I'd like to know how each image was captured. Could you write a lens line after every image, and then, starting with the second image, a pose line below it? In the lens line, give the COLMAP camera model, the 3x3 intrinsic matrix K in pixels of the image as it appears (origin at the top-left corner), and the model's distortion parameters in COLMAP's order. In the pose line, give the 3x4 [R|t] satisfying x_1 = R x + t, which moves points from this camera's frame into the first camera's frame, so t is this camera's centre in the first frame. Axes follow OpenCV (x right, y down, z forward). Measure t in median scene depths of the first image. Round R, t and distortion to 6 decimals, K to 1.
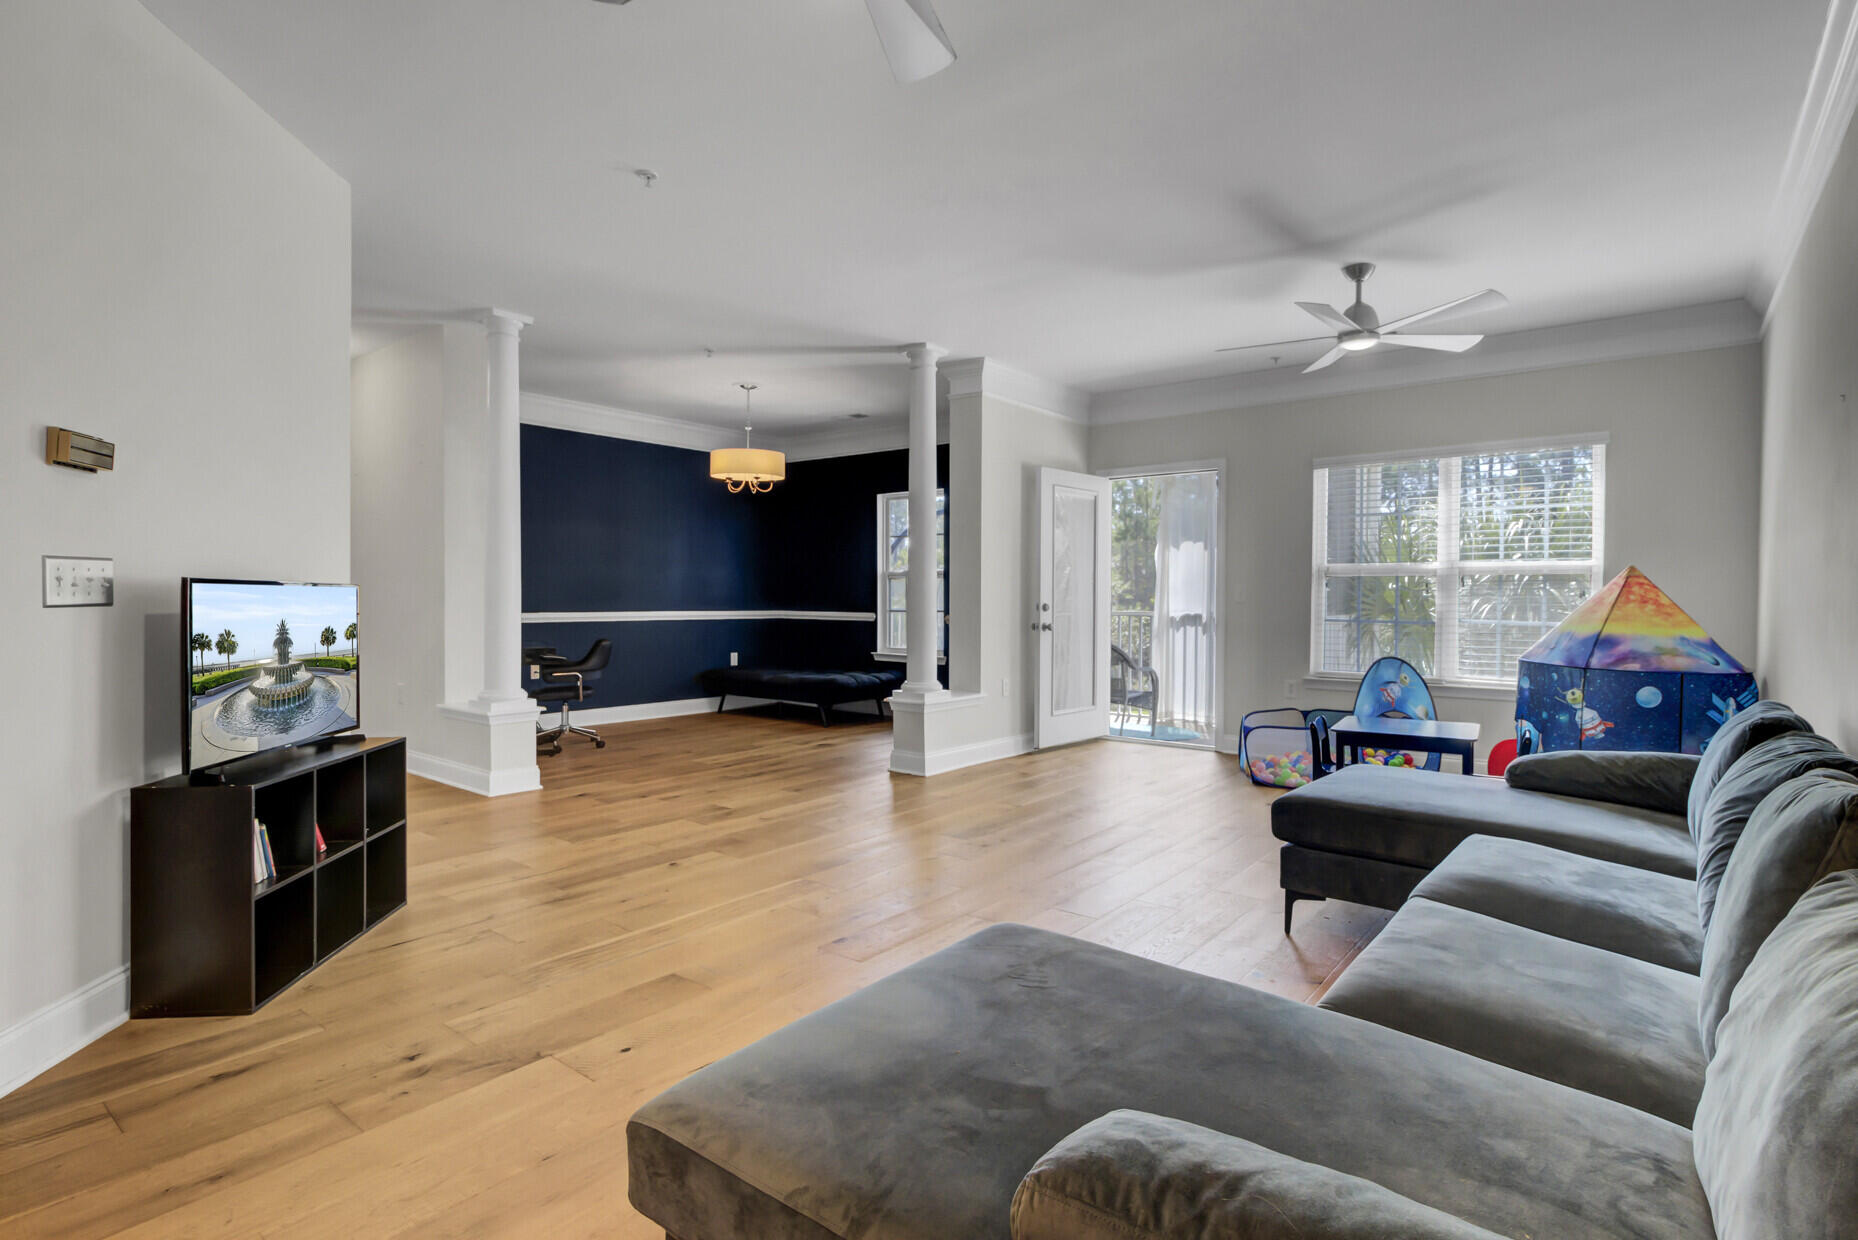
lens RADIAL K [[908.5, 0, 940.9], [0, 908.5, 610.7], [0, 0, 1]] dist [-0.005163, 0.000233]
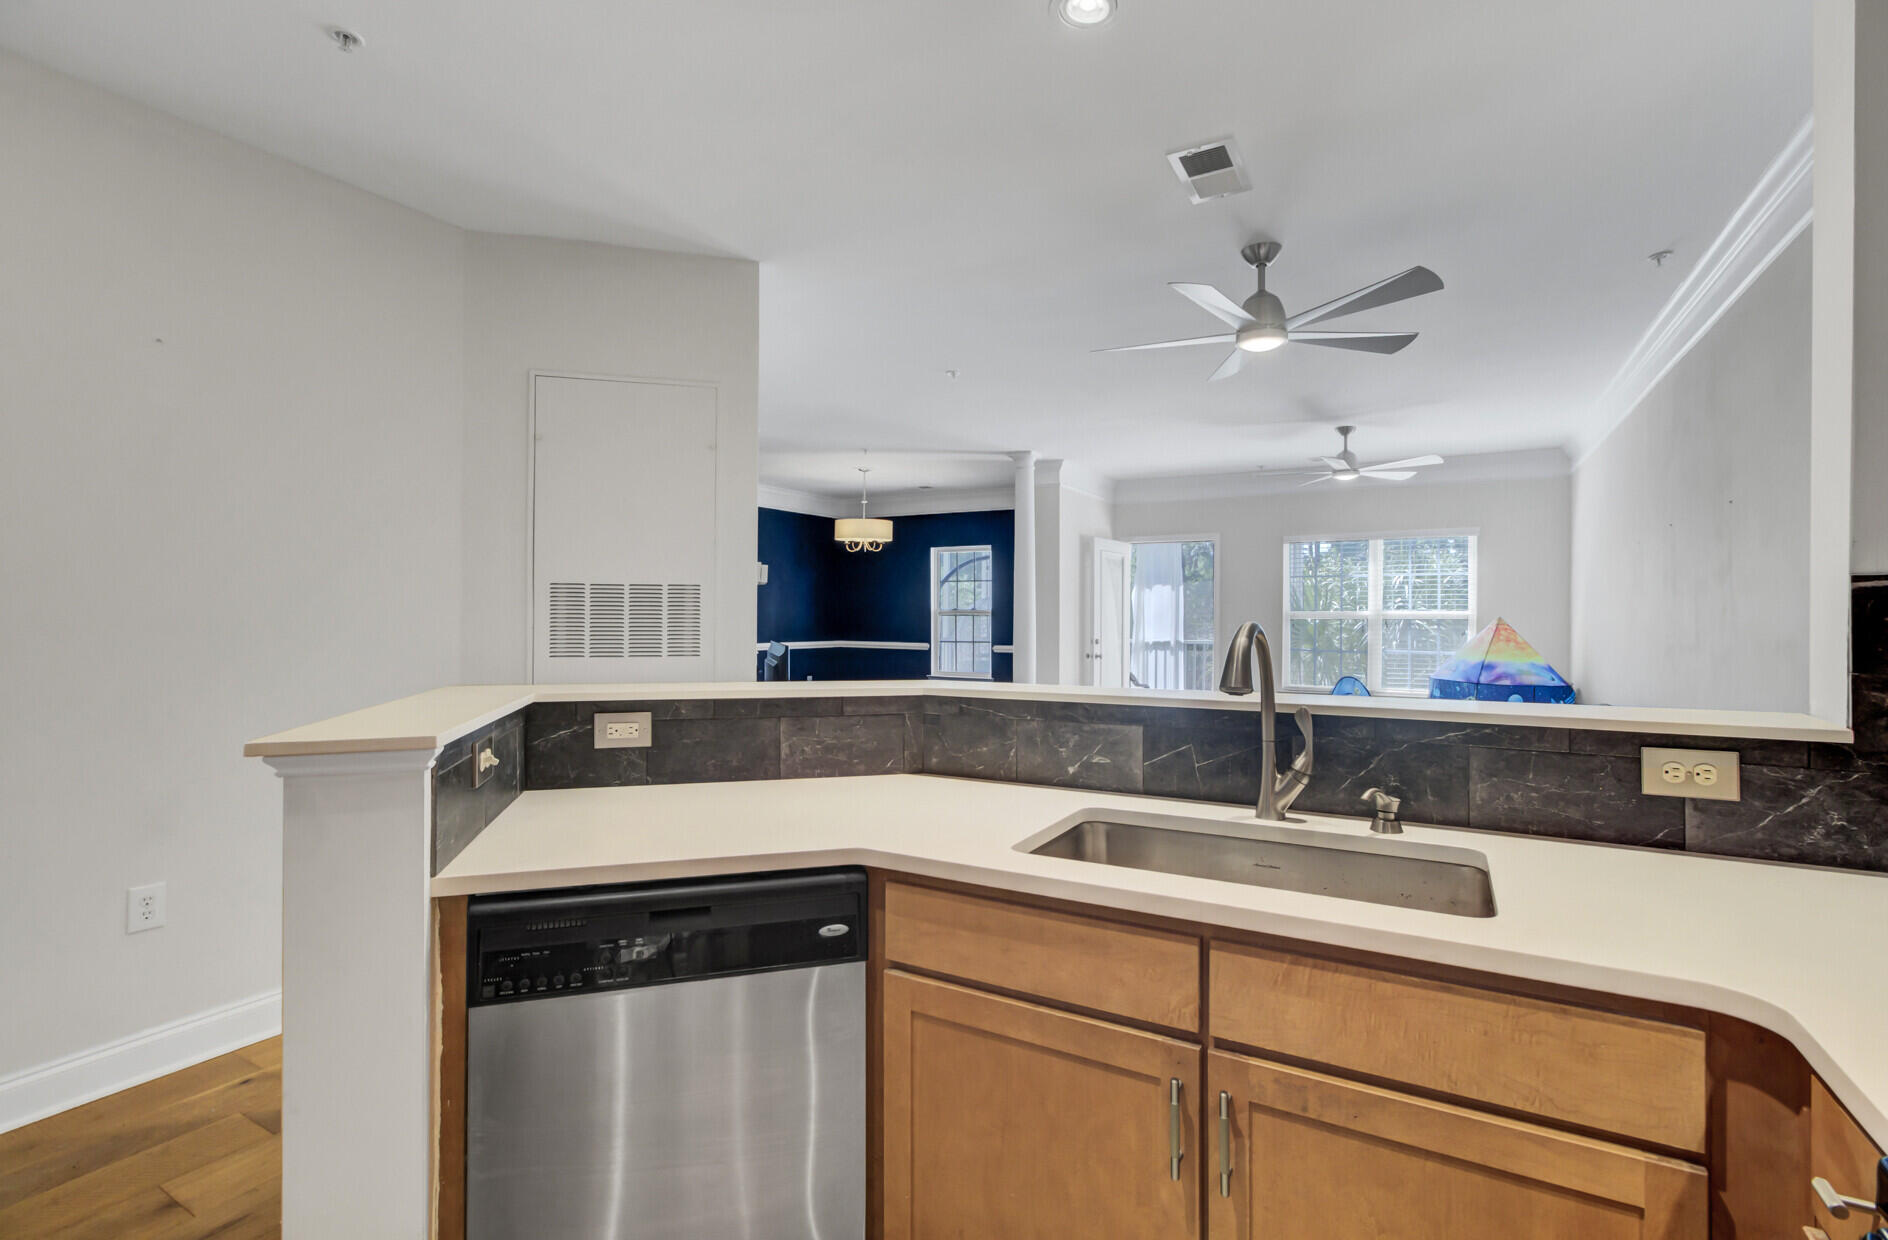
lens RADIAL K [[865.3, 0, 963.2], [0, 865.3, 598.0], [0, 0, 1]] dist [-0.011269, 0.006139]
pose [[0.985715, 0.002924, 0.168394, -0.318203], [0.002439, 0.999497, -0.031631, -0.029857], [-0.168402, 0.031590, 0.985212, -0.249682]]
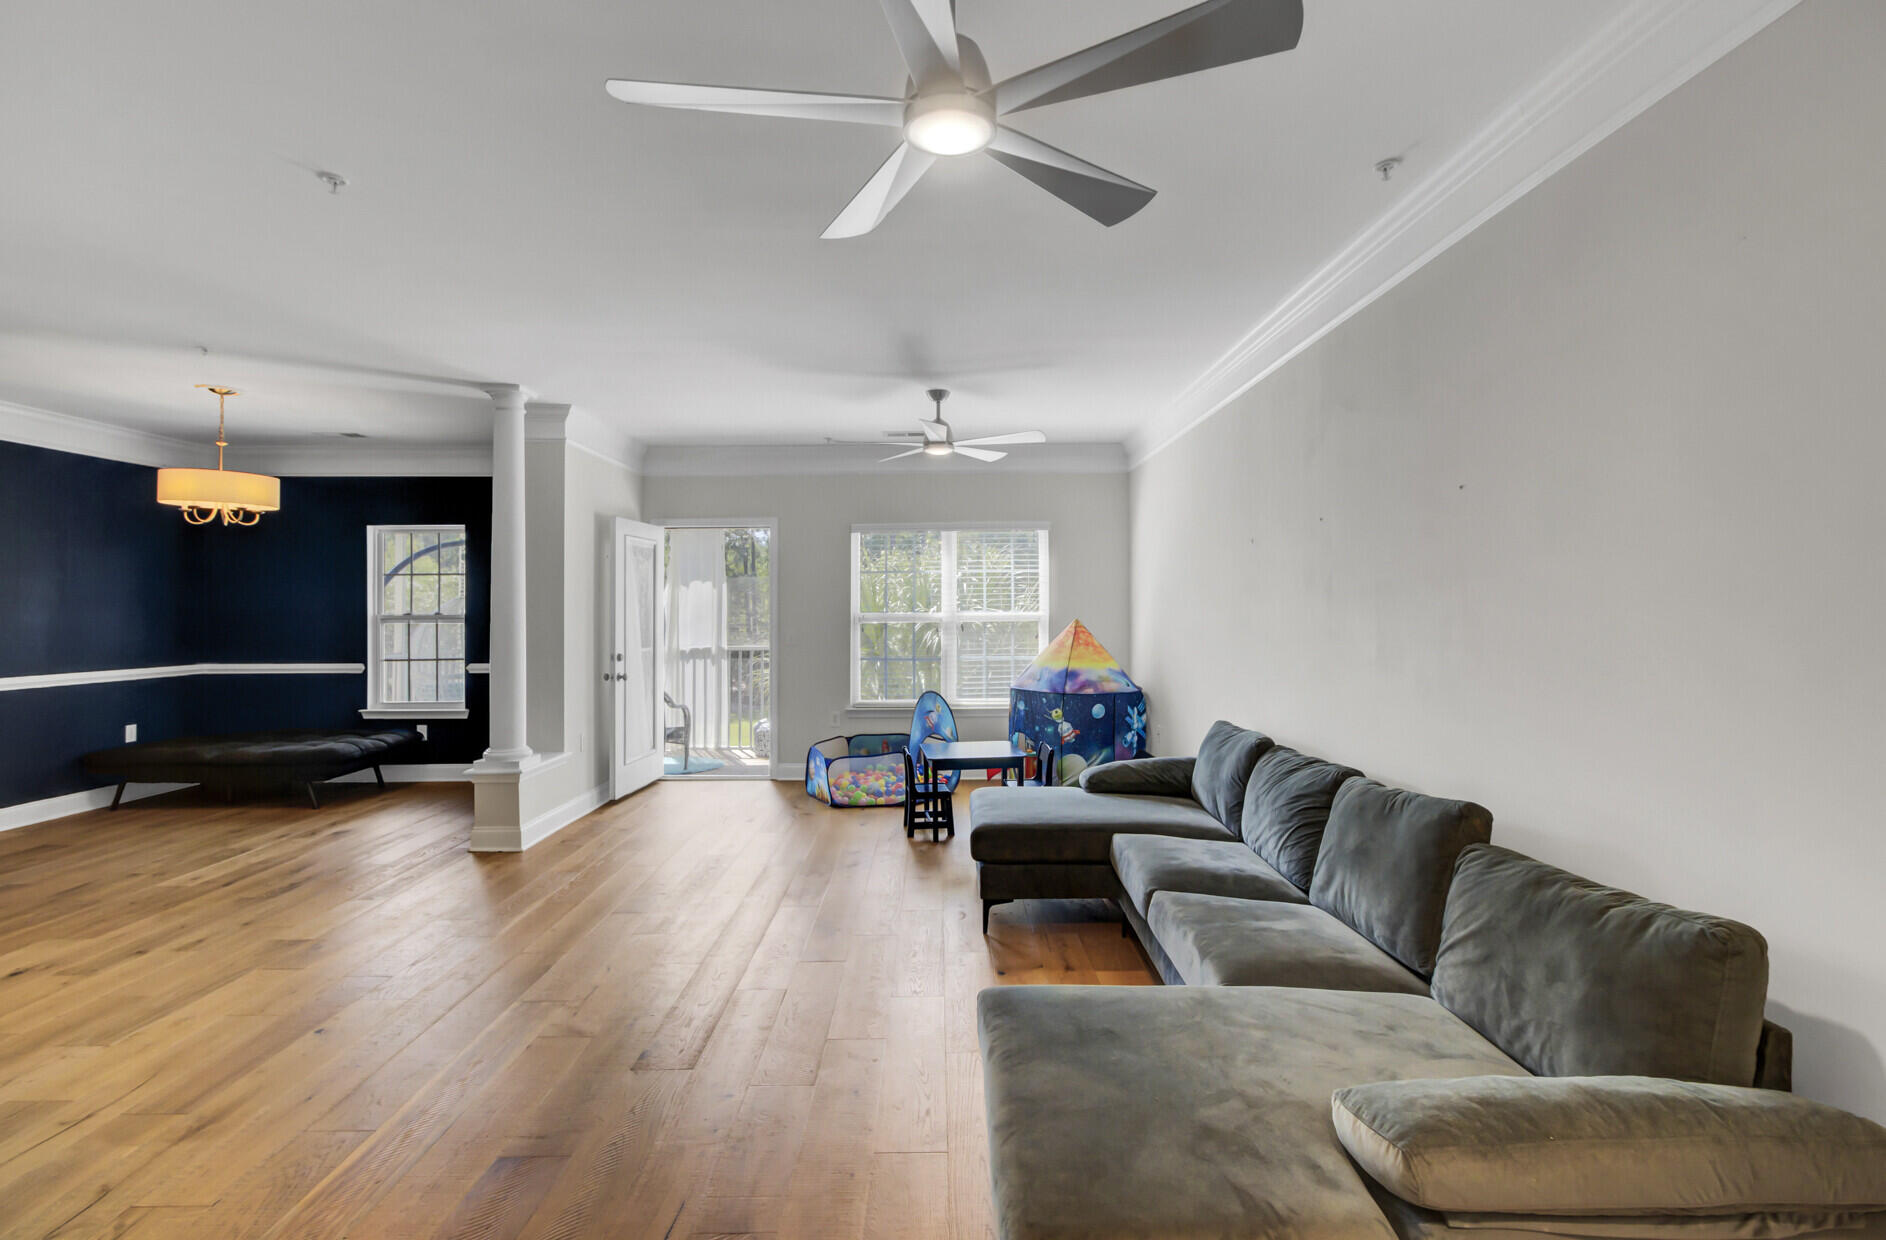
lens RADIAL K [[864.4, 0, 932.4], [0, 864.4, 597.2], [0, 0, 1]] dist [-0.011269, 0.006139]
pose [[0.782971, -0.000822, 0.622058, -0.220529], [0.017245, 0.999643, -0.020386, -0.047851], [-0.621819, 0.026689, 0.782706, 0.045042]]
